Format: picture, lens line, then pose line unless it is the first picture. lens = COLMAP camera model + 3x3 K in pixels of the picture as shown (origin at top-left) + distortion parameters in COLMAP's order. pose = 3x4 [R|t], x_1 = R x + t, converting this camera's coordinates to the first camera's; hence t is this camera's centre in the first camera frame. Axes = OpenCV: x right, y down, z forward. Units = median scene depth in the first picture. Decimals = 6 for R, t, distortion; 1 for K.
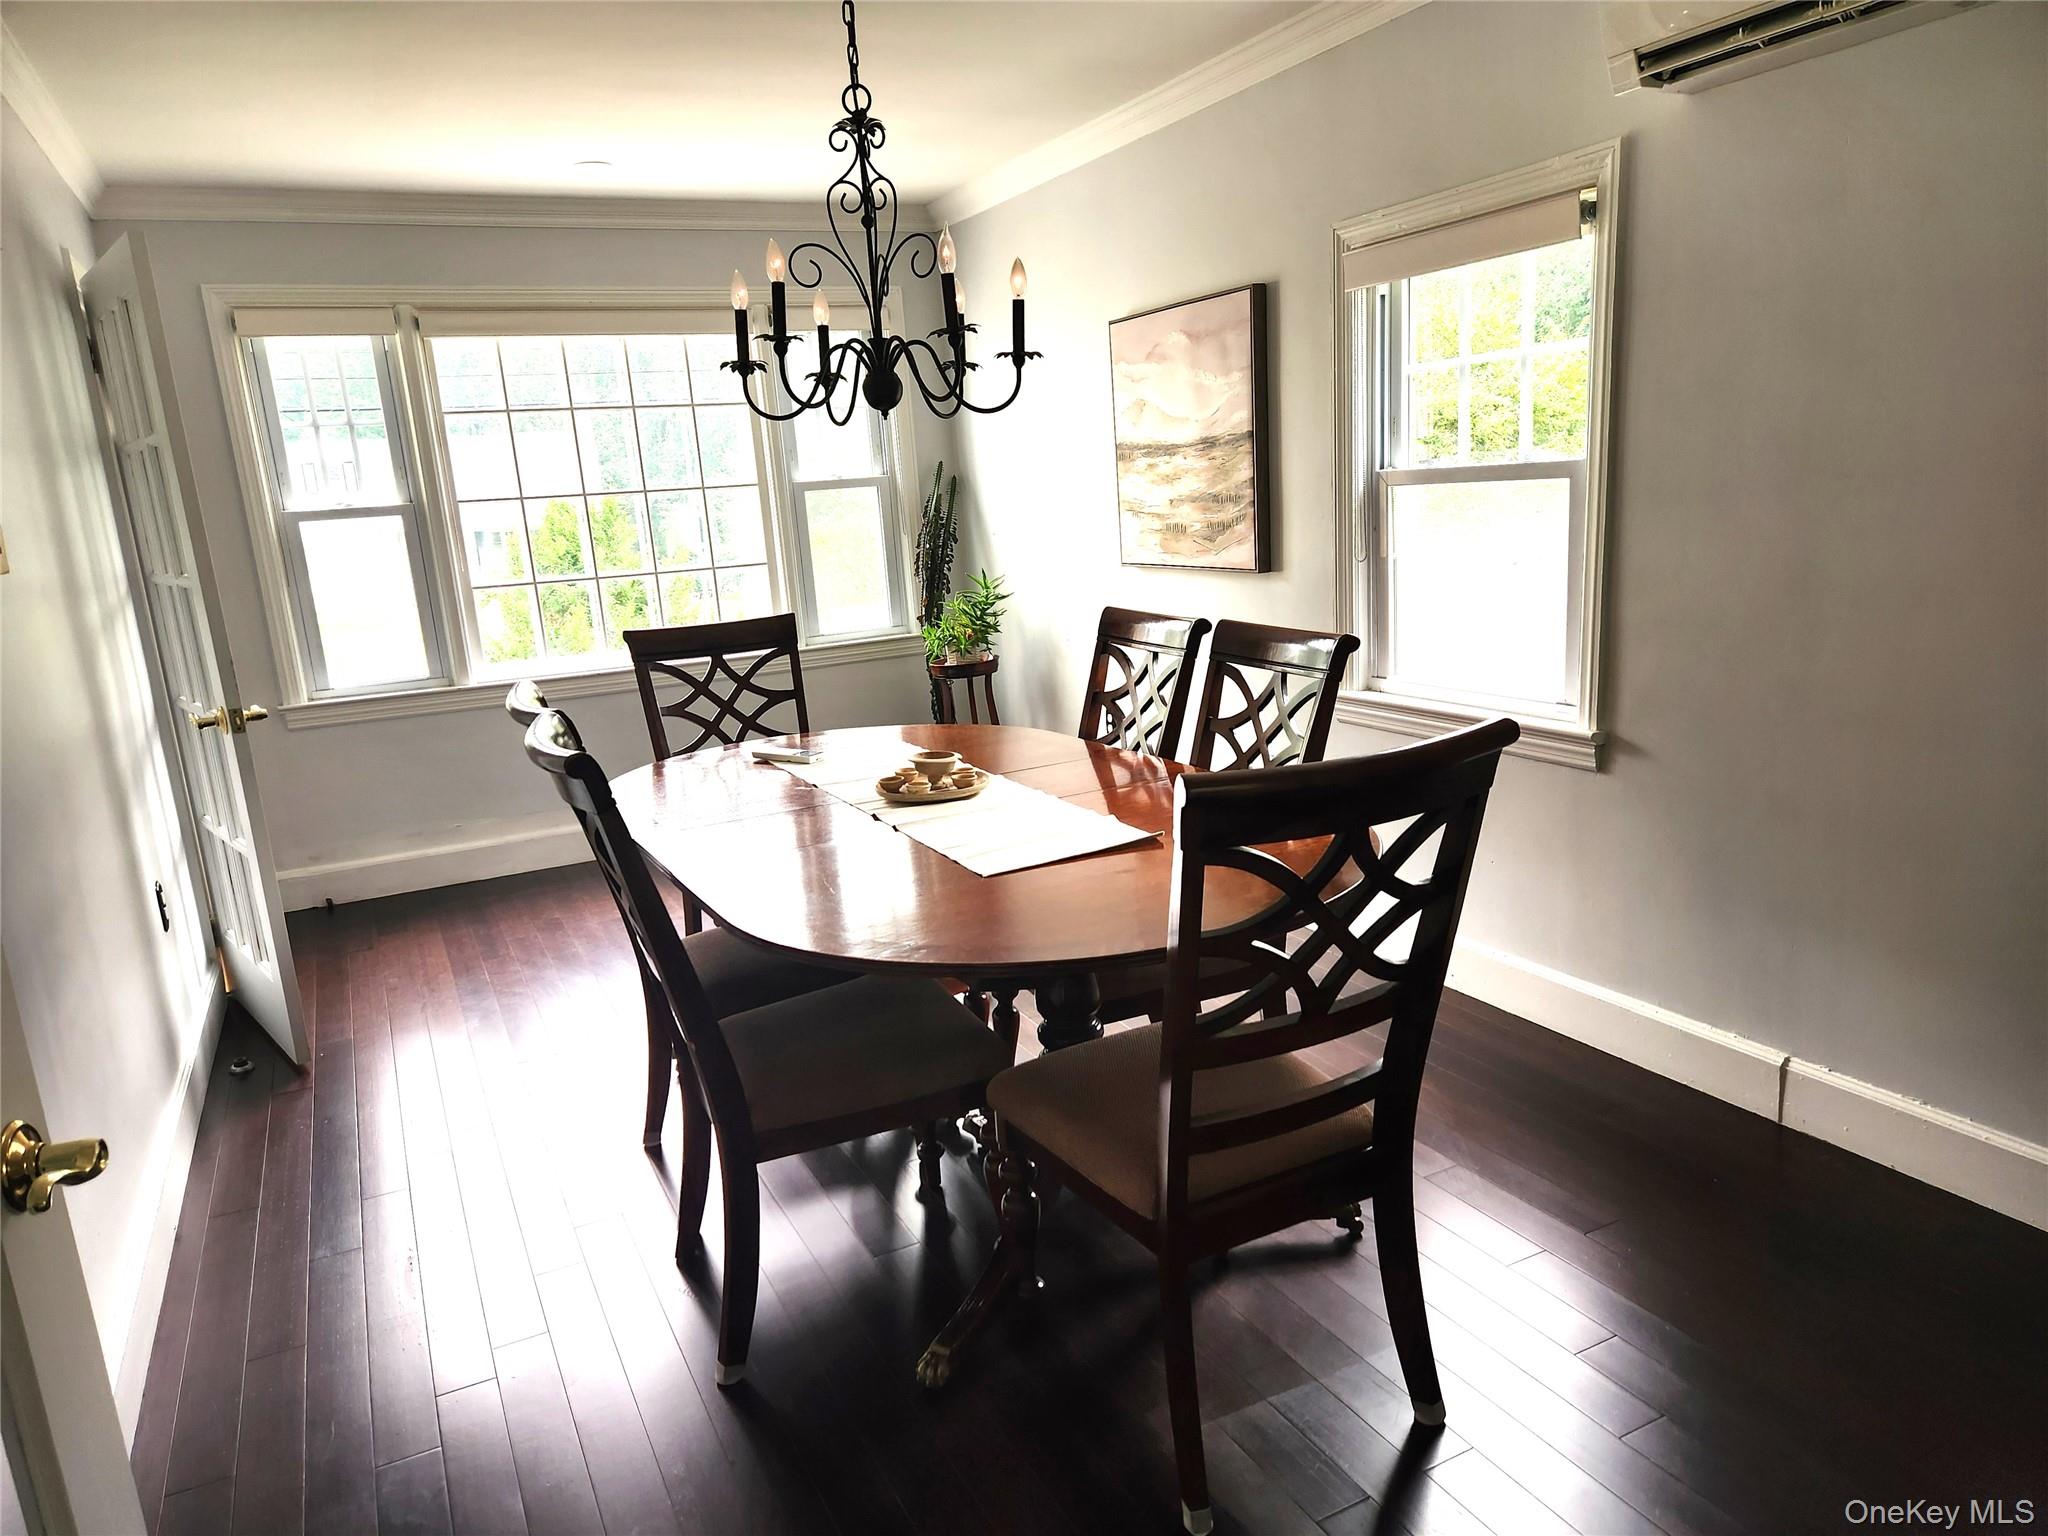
lens RADIAL K [[1362.8, 0, 1024.0], [0, 1362.8, 768.0], [0, 0, 1]] dist [0.001499, -0.000757]
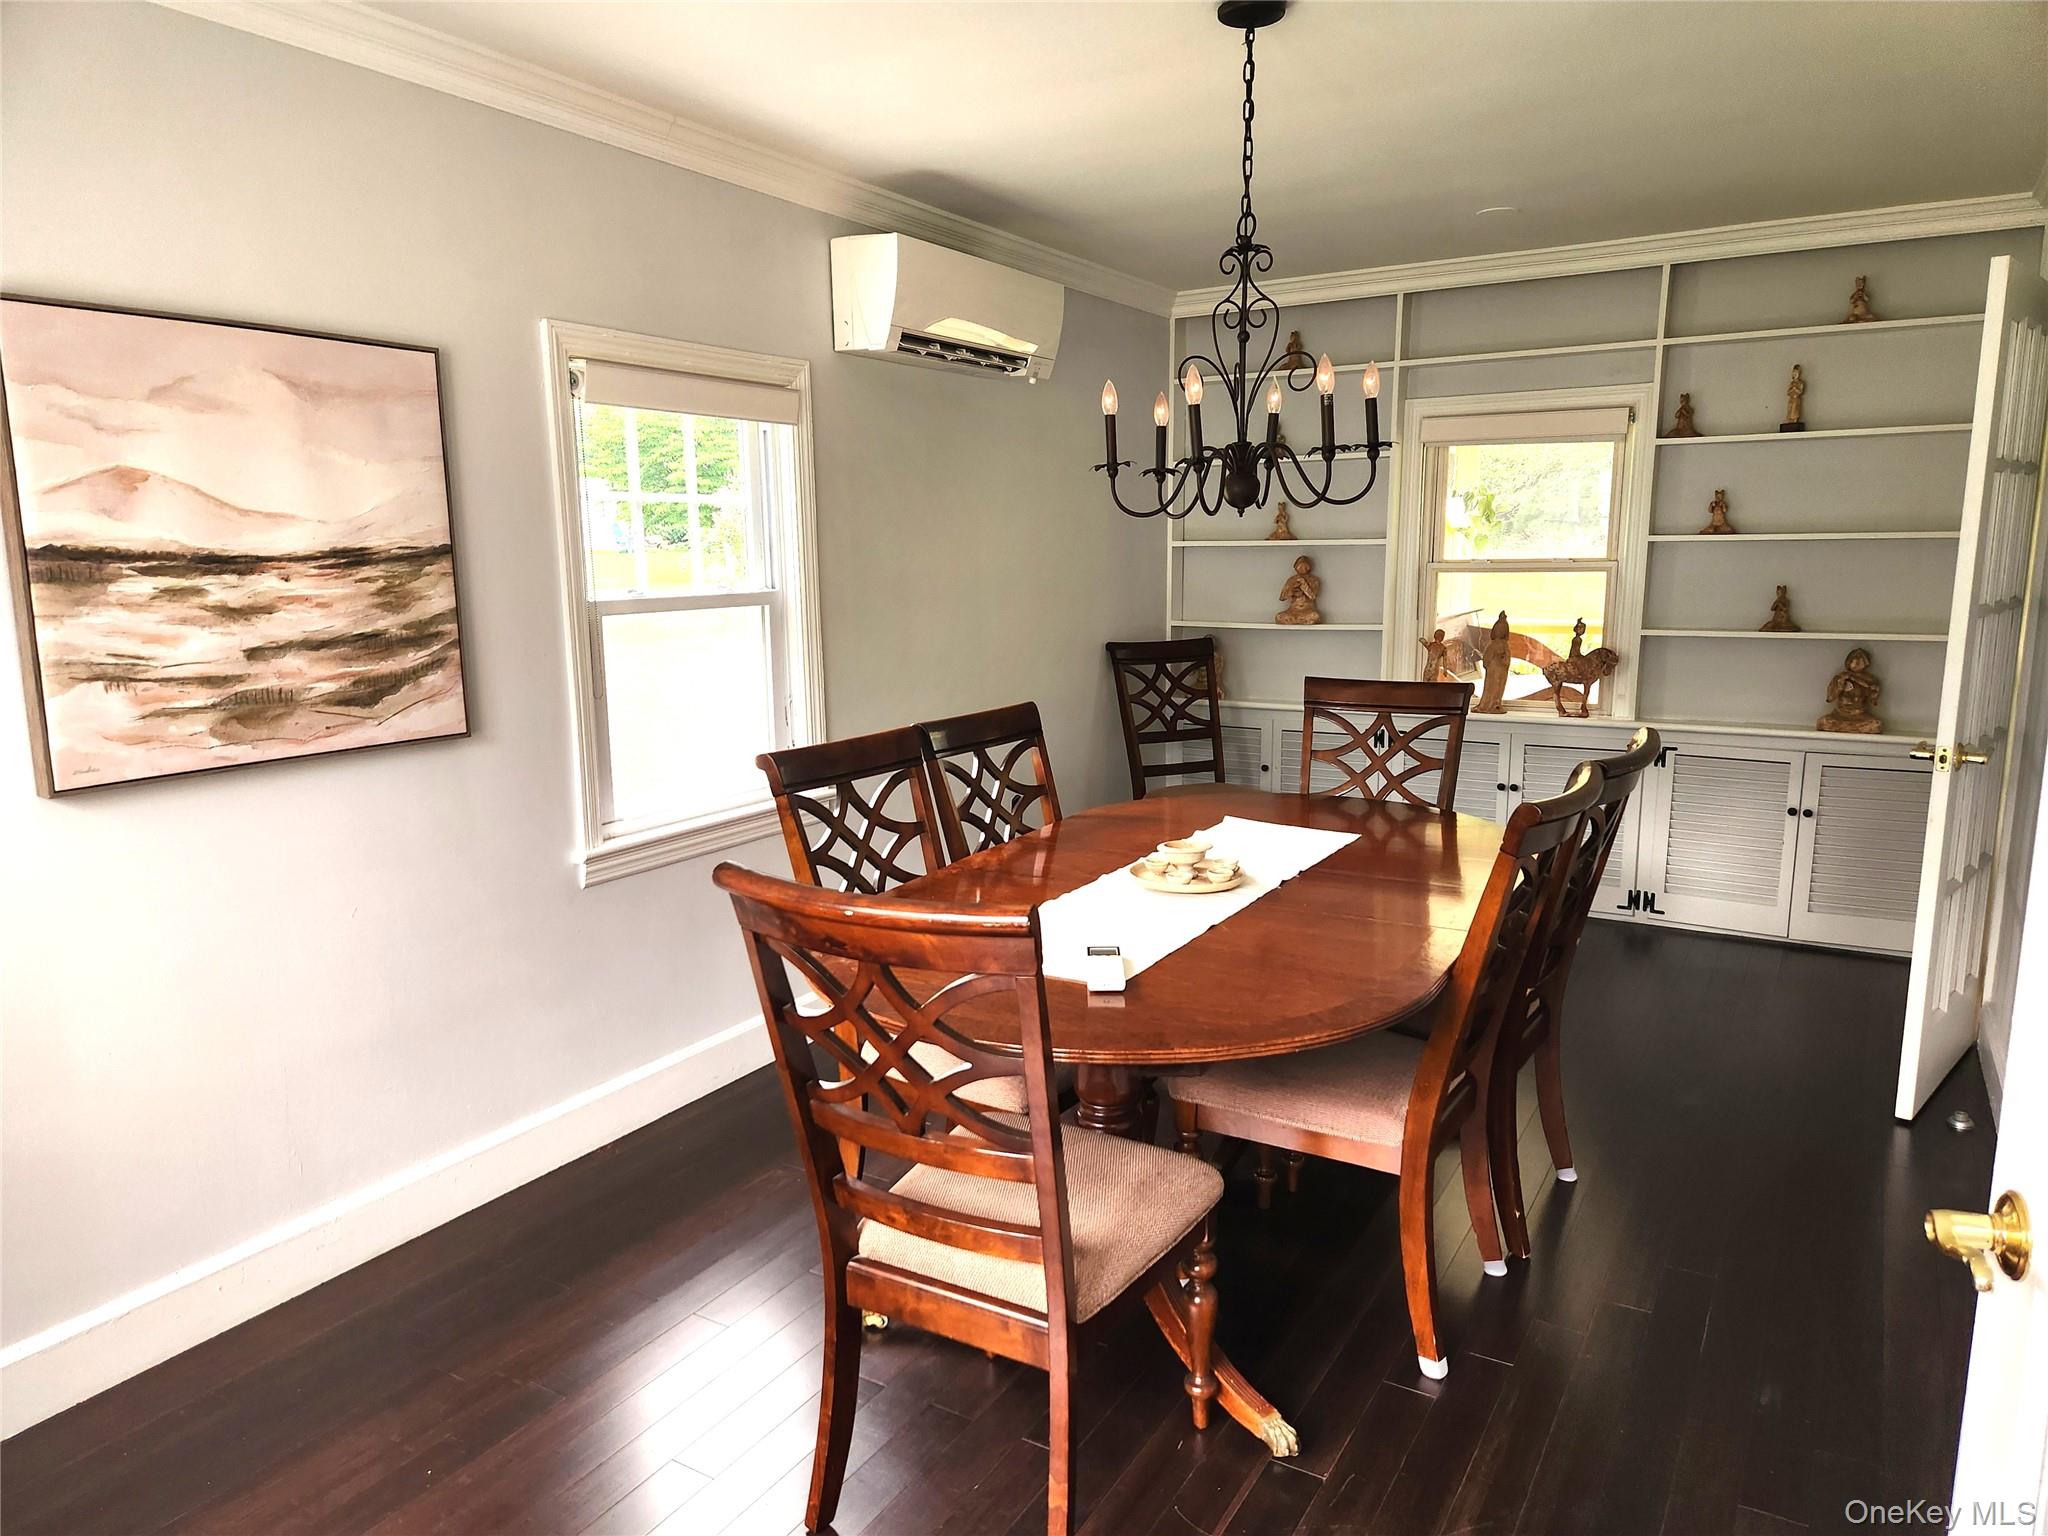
lens RADIAL K [[1362.8, 0, 1024.0], [0, 1362.8, 768.0], [0, 0, 1]] dist [0.001499, -0.000757]
pose [[-0.524471, -0.062263, 0.849148, -0.584379], [0.223990, 0.952102, 0.208158, -0.204301], [-0.821437, 0.299374, -0.485404, 1.071239]]
